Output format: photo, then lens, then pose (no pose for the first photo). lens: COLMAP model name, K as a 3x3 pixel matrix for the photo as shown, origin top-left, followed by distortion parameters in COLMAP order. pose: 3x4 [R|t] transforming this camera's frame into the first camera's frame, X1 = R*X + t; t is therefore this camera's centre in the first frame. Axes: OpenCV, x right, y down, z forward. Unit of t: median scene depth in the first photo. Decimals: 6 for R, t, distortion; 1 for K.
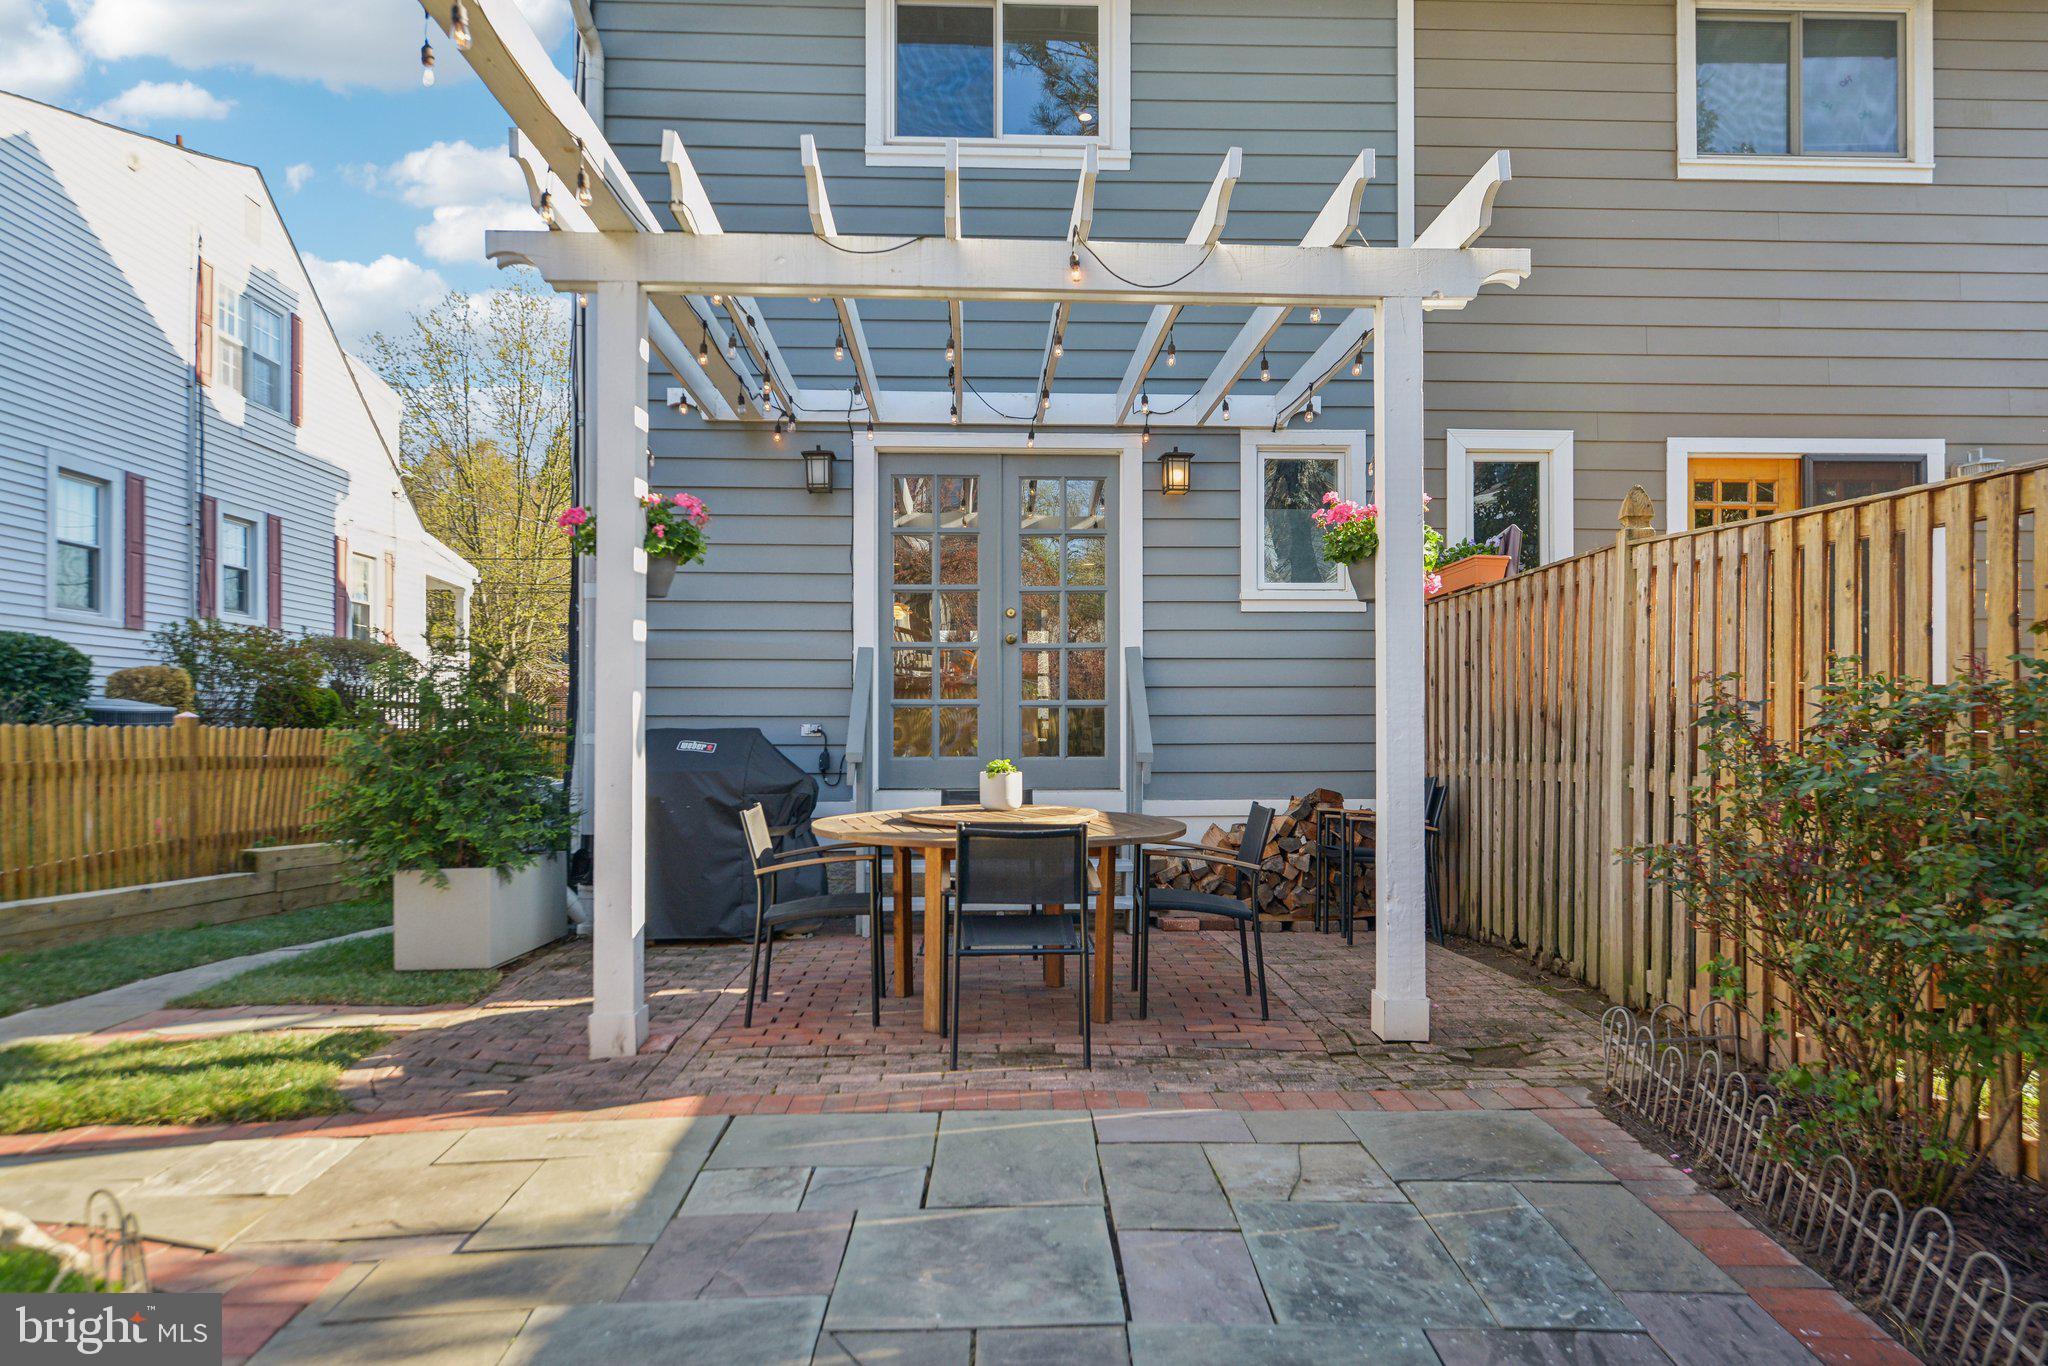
lens RADIAL K [[1329.4, 0, 1054.8], [0, 1329.4, 714.3], [0, 0, 1]] dist [0.016897, 0.001922]
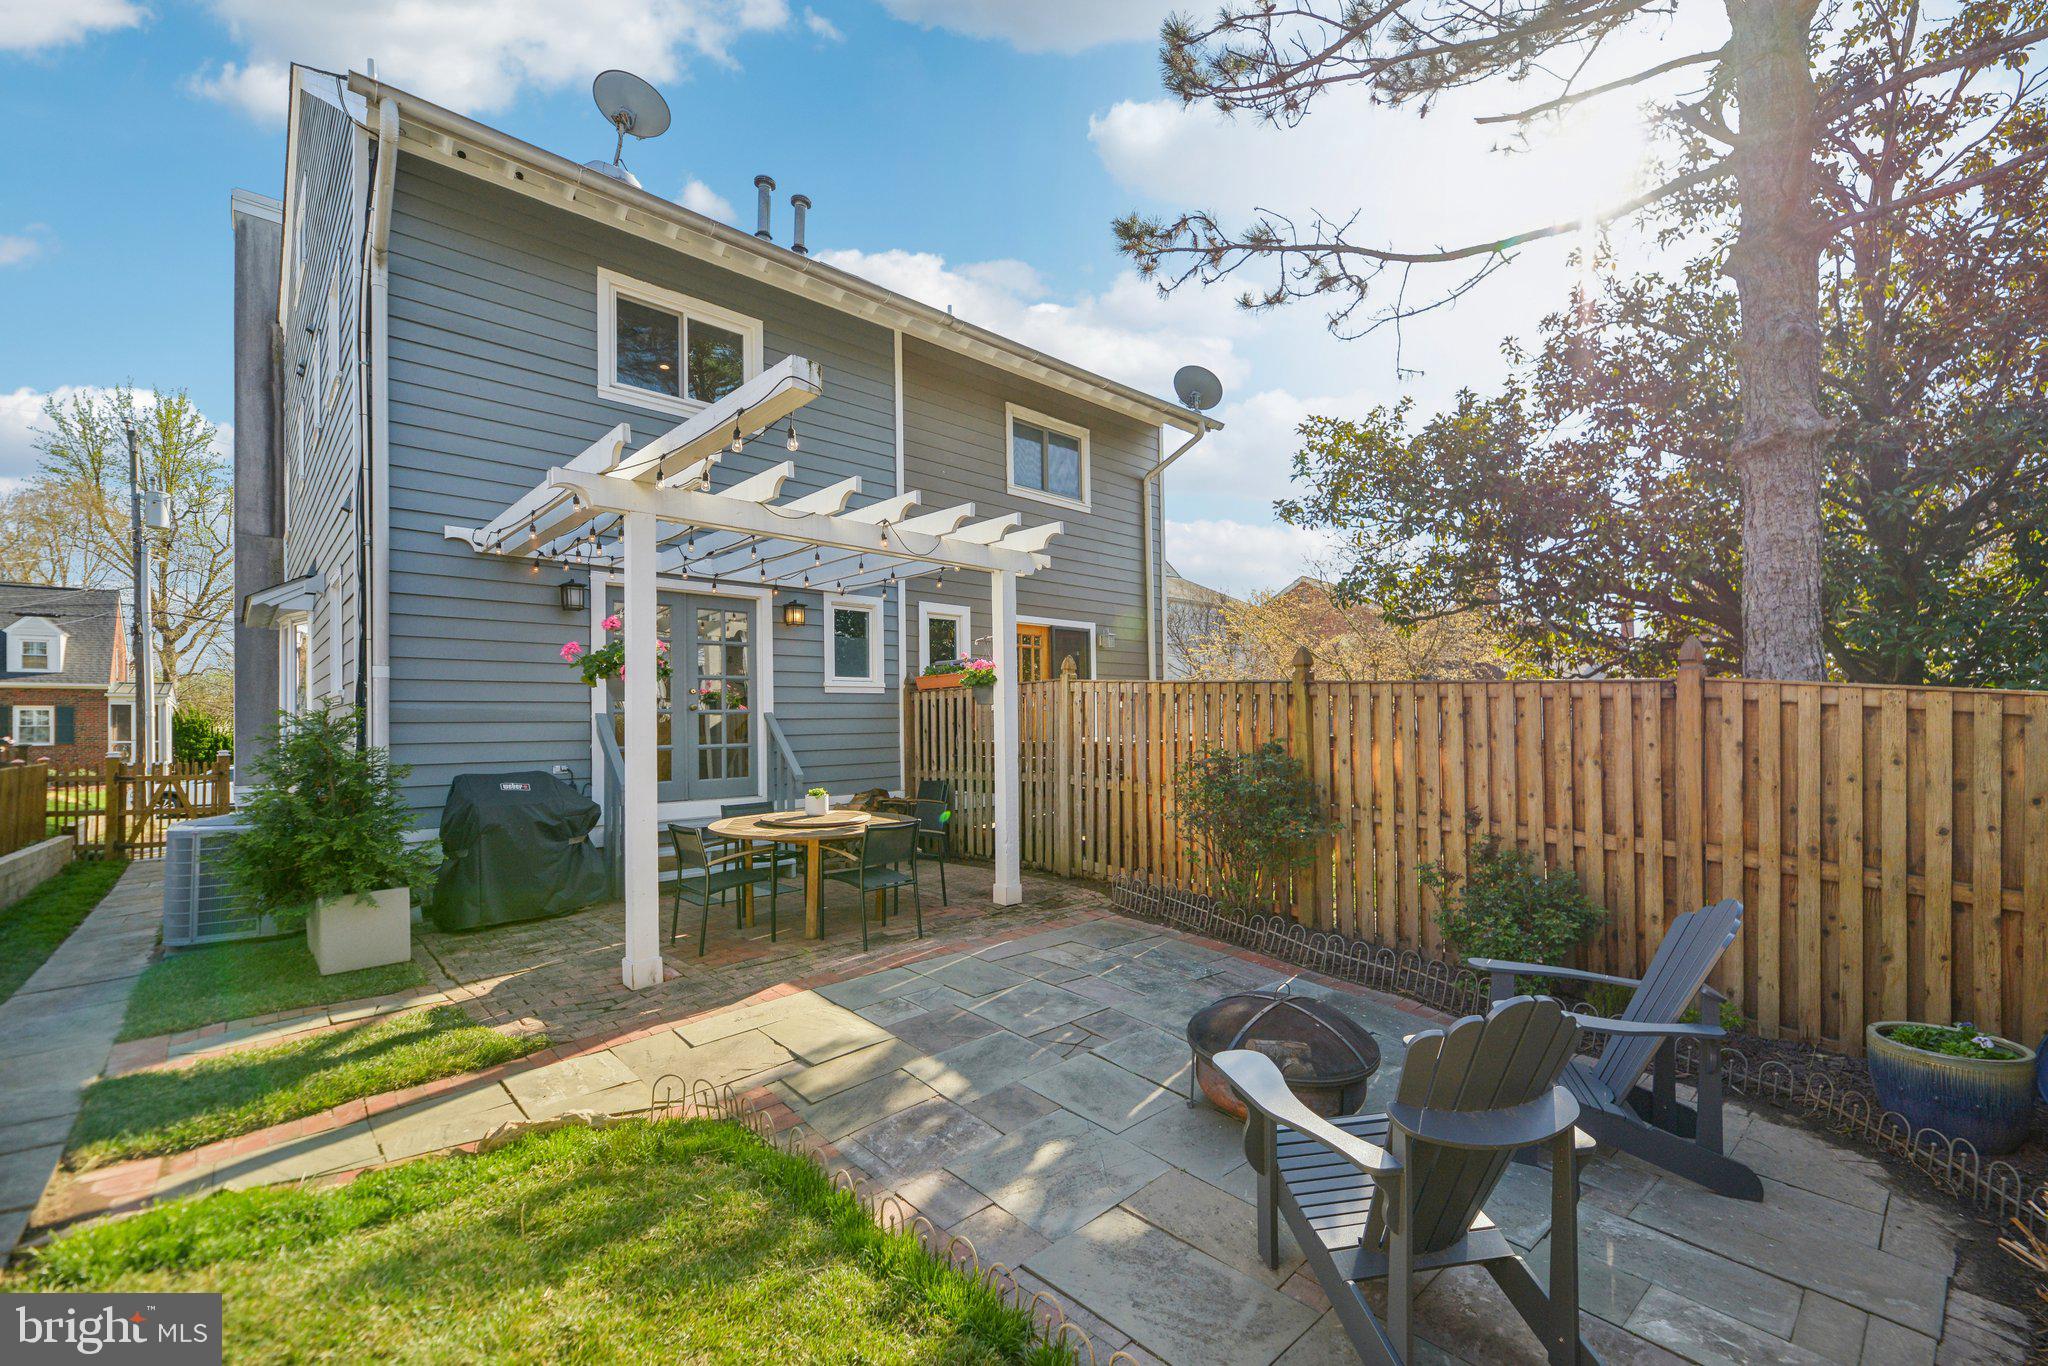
lens RADIAL K [[822.7, 0, 1074.3], [0, 822.7, 718.4], [0, 0, 1]] dist [-0.001560, -0.002465]
pose [[0.747597, -0.003530, 0.664143, -0.519371], [0.005435, 0.999985, -0.000803, -0.058600], [-0.664130, 0.004210, 0.747605, -0.090371]]
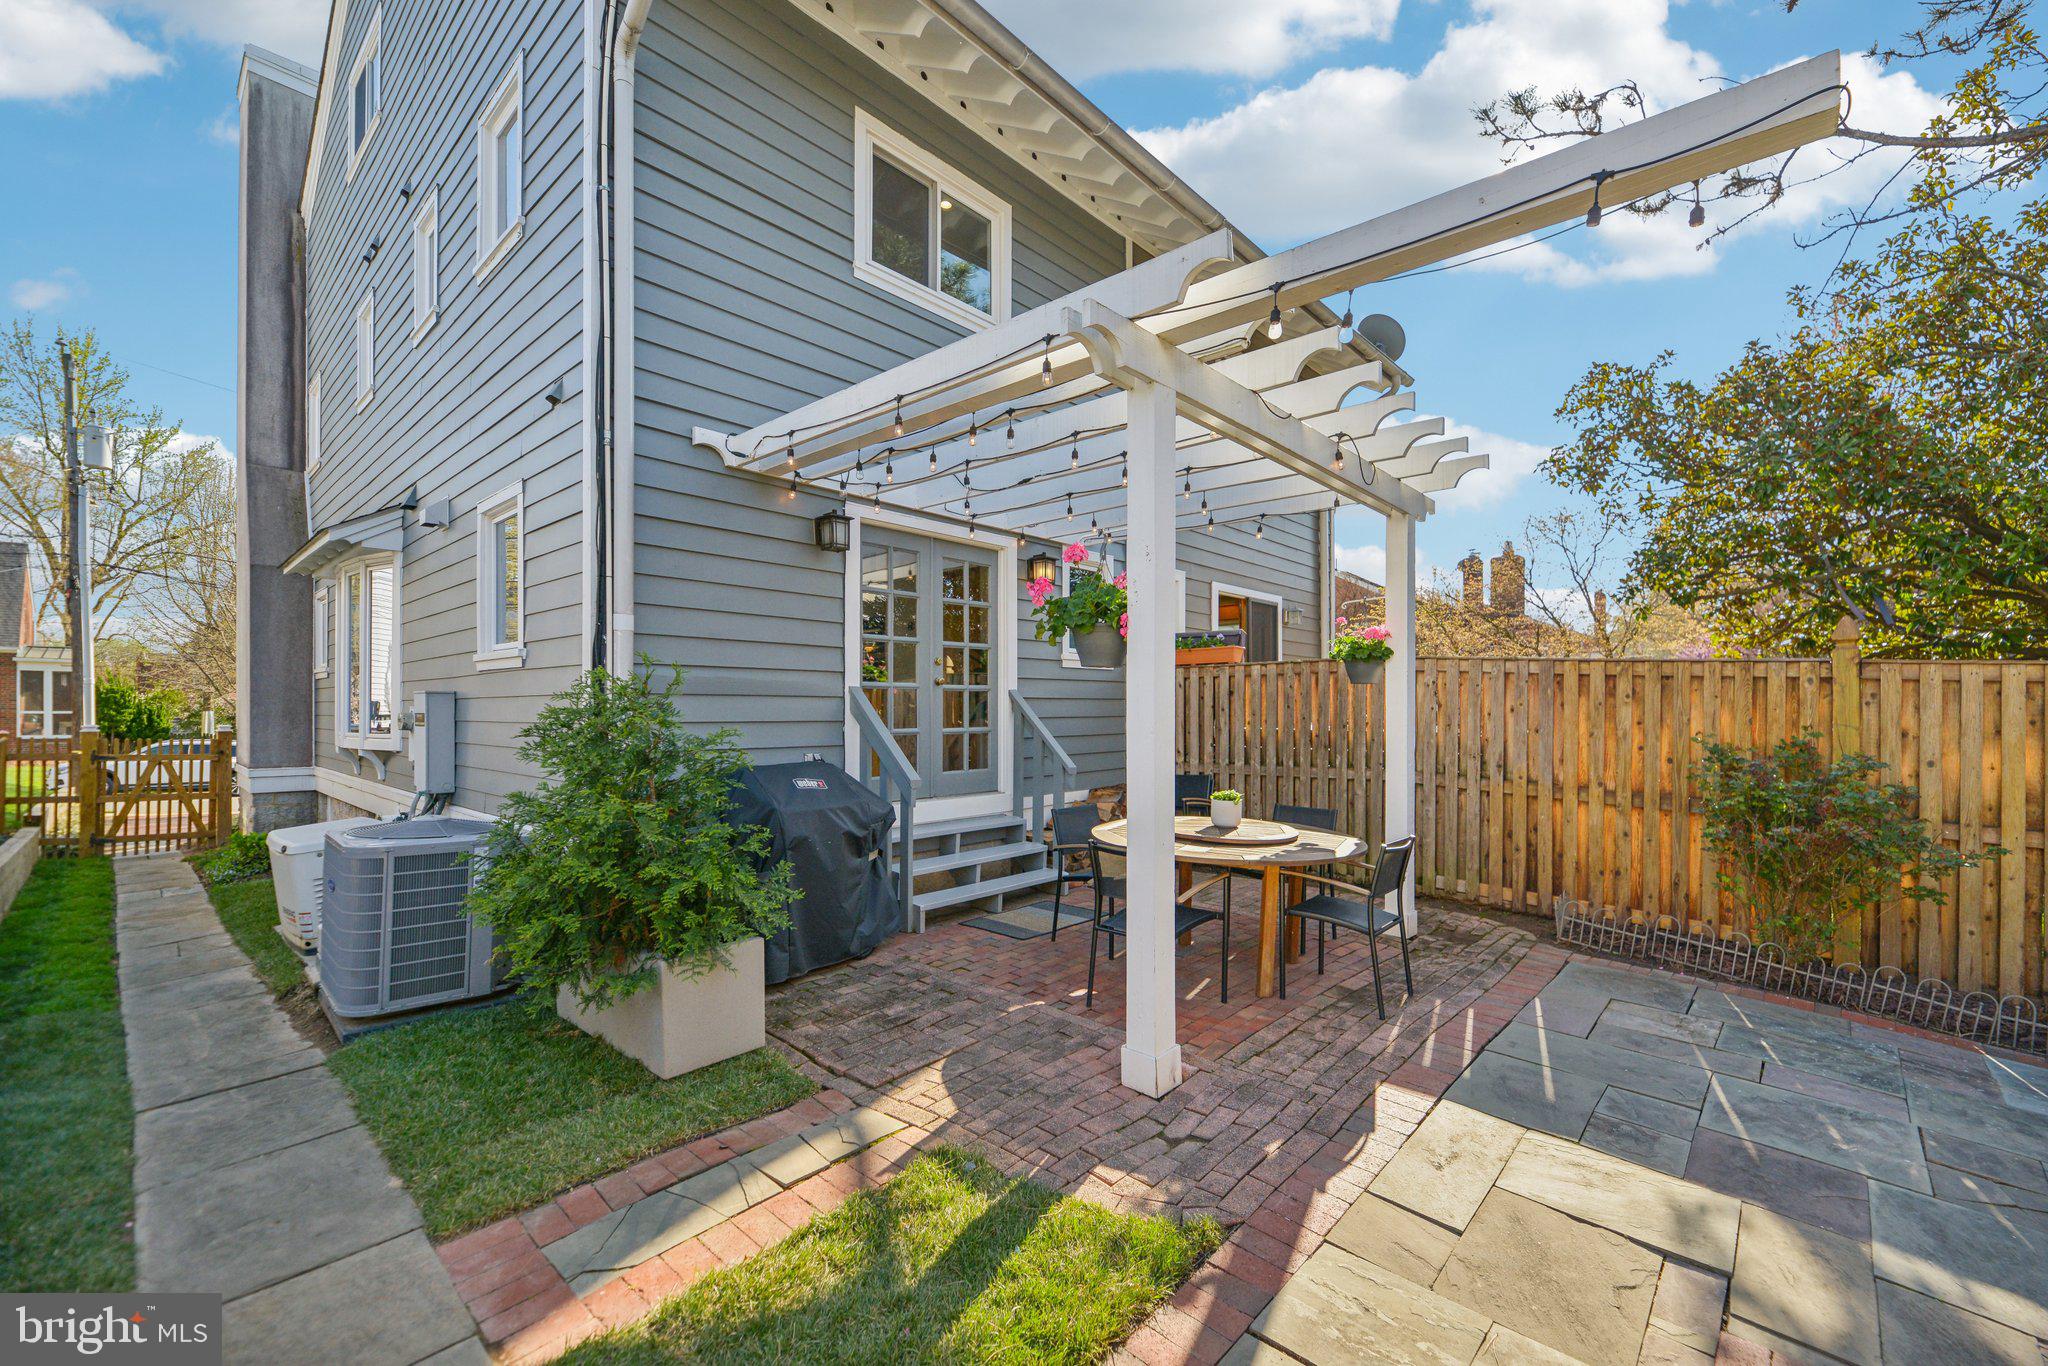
lens RADIAL K [[822.7, 0, 1092.4], [0, 822.7, 713.1], [0, 0, 1]] dist [-0.001560, -0.002465]
pose [[0.703382, 0.000750, 0.710812, -0.734524], [-0.011137, 0.999888, 0.009965, -0.052590], [-0.710725, -0.014925, 0.703312, 0.484590]]
